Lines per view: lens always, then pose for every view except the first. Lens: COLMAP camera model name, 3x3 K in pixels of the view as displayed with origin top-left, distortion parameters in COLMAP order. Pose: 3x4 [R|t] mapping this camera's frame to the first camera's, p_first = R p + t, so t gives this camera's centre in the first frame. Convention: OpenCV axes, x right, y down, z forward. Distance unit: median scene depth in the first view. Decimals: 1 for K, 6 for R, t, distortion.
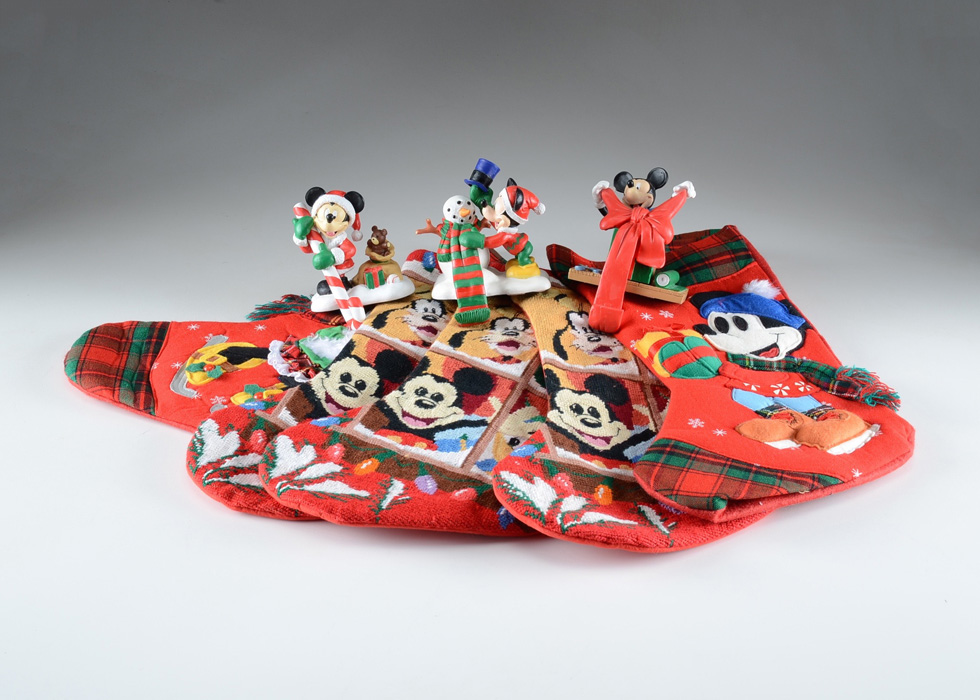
lens RADIAL K [[1536.1, 0, 489.0], [0, 1536.1, 352.1], [0, 0, 1]] dist [0.065917, 0.000000]
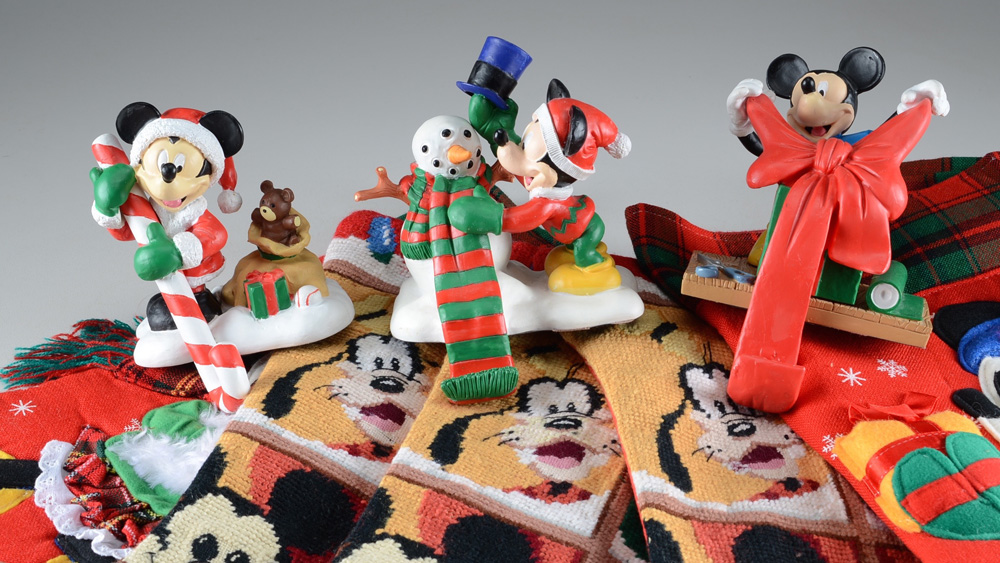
lens RADIAL K [[2205.5, 0, 502.2], [0, 2205.5, 278.6], [0, 0, 1]] dist [0.144814, 0.000000]
pose [[0.999664, -0.012663, 0.022610, -0.018500], [0.011587, 0.998824, 0.047068, -0.085603], [-0.023180, -0.046790, 0.998636, 0.330471]]
